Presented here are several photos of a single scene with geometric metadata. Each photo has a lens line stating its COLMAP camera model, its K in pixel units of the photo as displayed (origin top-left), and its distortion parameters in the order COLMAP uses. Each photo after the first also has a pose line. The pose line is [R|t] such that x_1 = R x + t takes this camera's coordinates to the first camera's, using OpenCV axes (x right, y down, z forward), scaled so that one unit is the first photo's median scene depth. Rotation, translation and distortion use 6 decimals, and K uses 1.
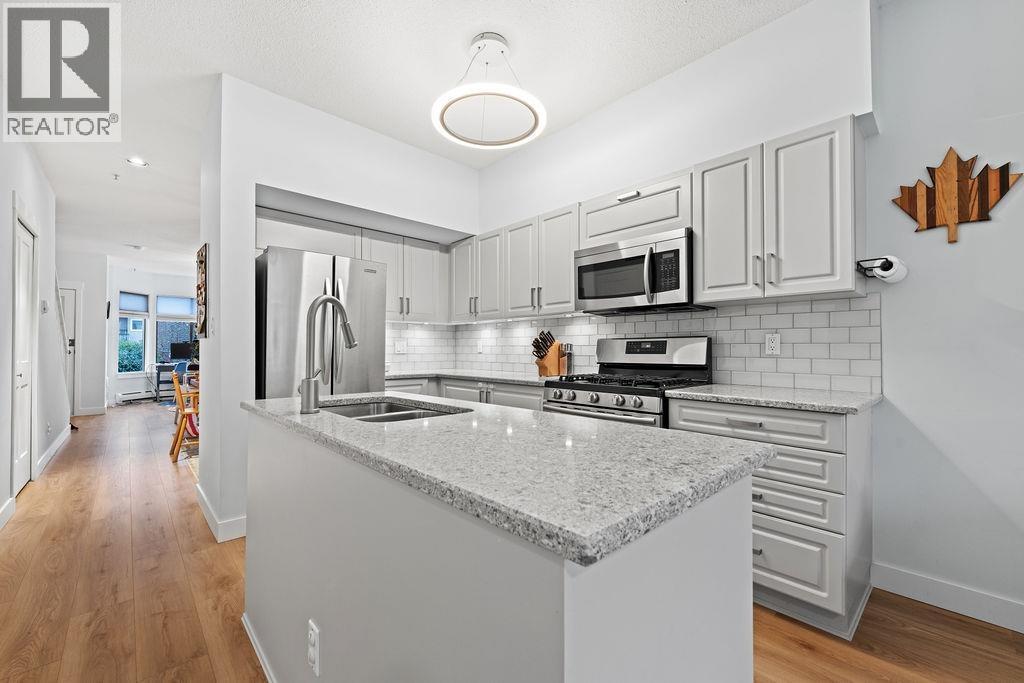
lens RADIAL K [[421.2, 0, 512.0], [0, 421.2, 341.5], [0, 0, 1]] dist [-0.001608, -0.000199]
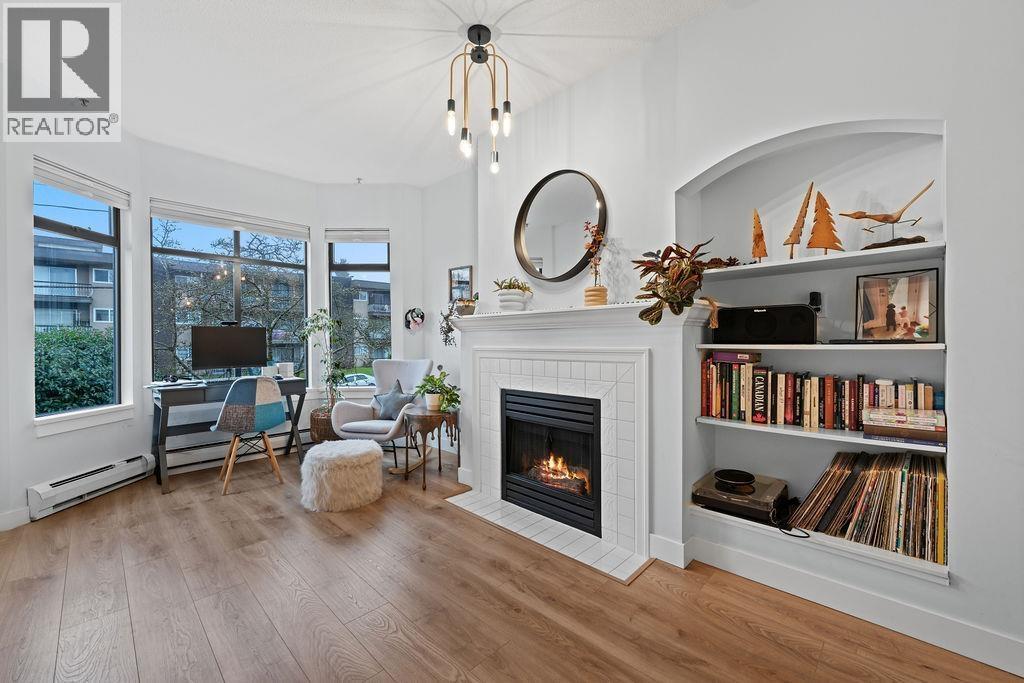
lens RADIAL K [[414.1, 0, 512.0], [0, 414.1, 341.5], [0, 0, 1]] dist [0.001880, 0.000121]
pose [[0.998679, -0.010785, 0.050237, -0.552656], [0.009731, 0.999728, 0.021174, 0.012796], [-0.050452, -0.020657, 0.998513, 0.624490]]
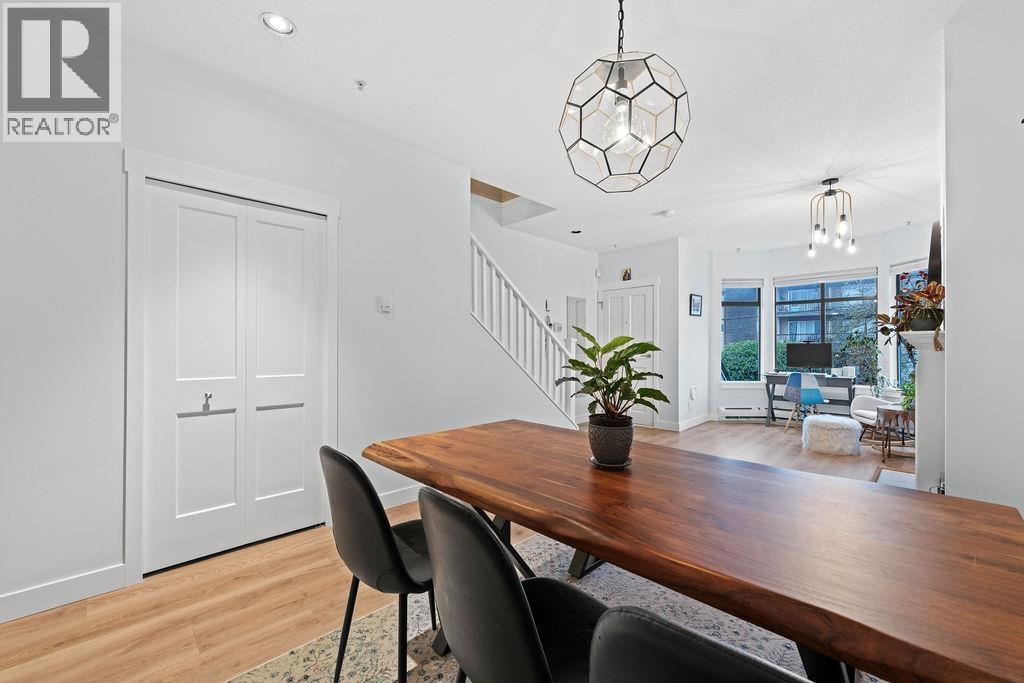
lens RADIAL K [[414.1, 0, 512.0], [0, 414.1, 341.5], [0, 0, 1]] dist [0.001880, 0.000121]
pose [[0.036472, -0.017809, -0.999176, -0.141610], [0.017787, 0.999694, -0.017169, 0.004447], [0.999176, -0.017146, 0.036777, 0.526266]]
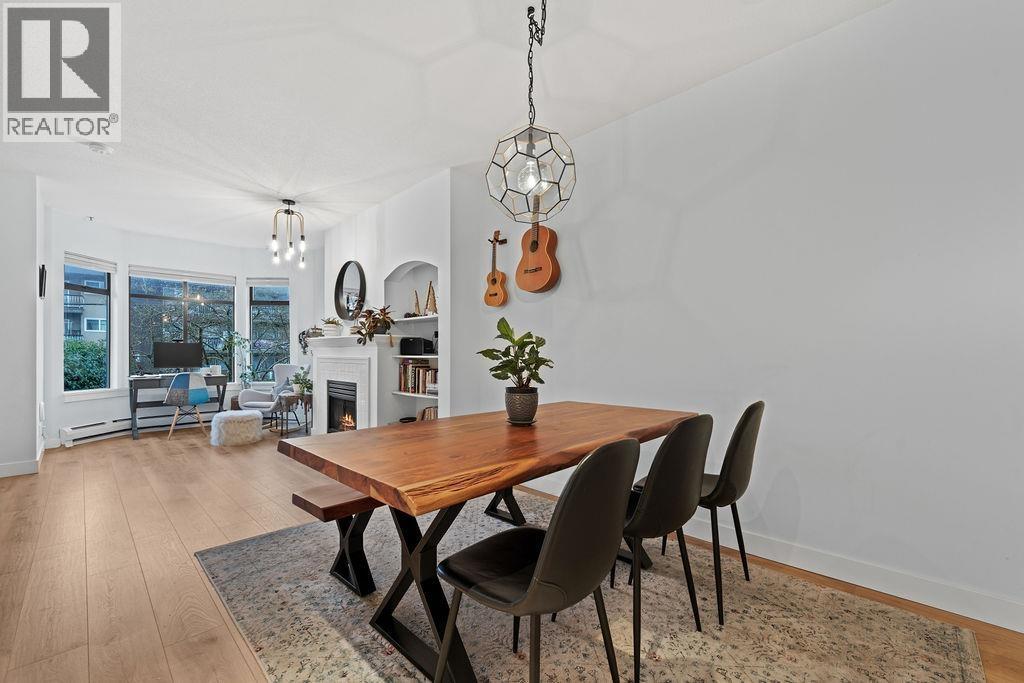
lens RADIAL K [[421.5, 0, 514.6], [0, 421.5, 353.6], [0, 0, 1]] dist [-0.000348, -0.000106]
pose [[0.998314, -0.001939, 0.058021, -0.317706], [0.000698, 0.999771, 0.021399, 0.007847], [-0.058049, -0.021323, 0.998086, 0.350017]]
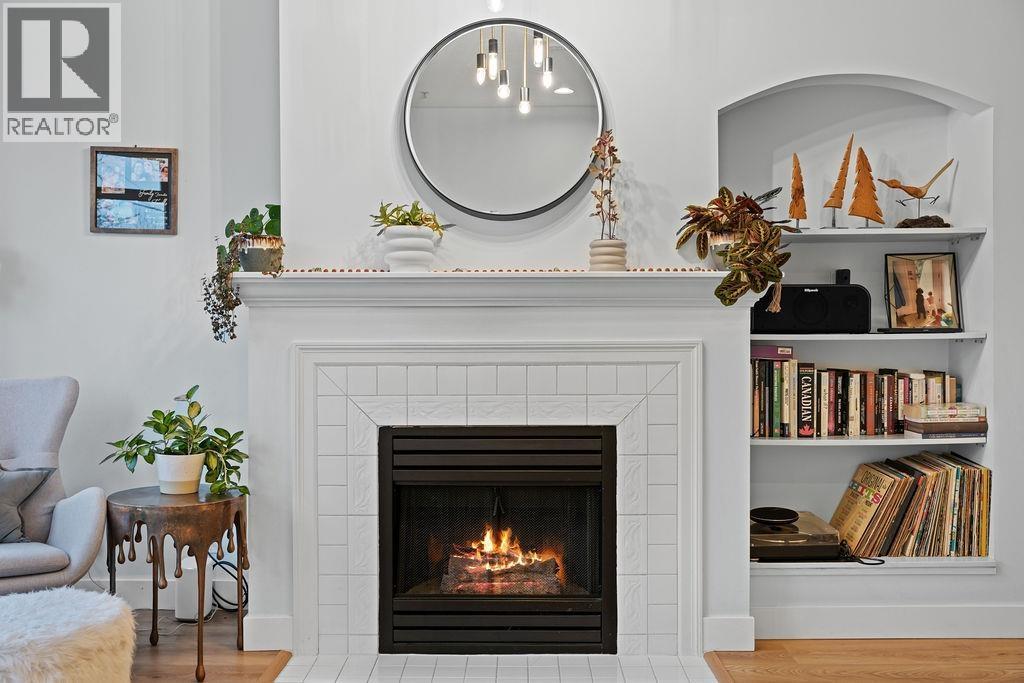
lens RADIAL K [[956.7, 0, 512.0], [0, 956.7, 341.5], [0, 0, 1]] dist [0.004976, 0.010852]
pose [[0.677384, -0.015697, 0.735462, -0.782444], [-0.007314, 0.999579, 0.028070, 0.013234], [-0.735593, -0.024393, 0.676984, 0.663885]]
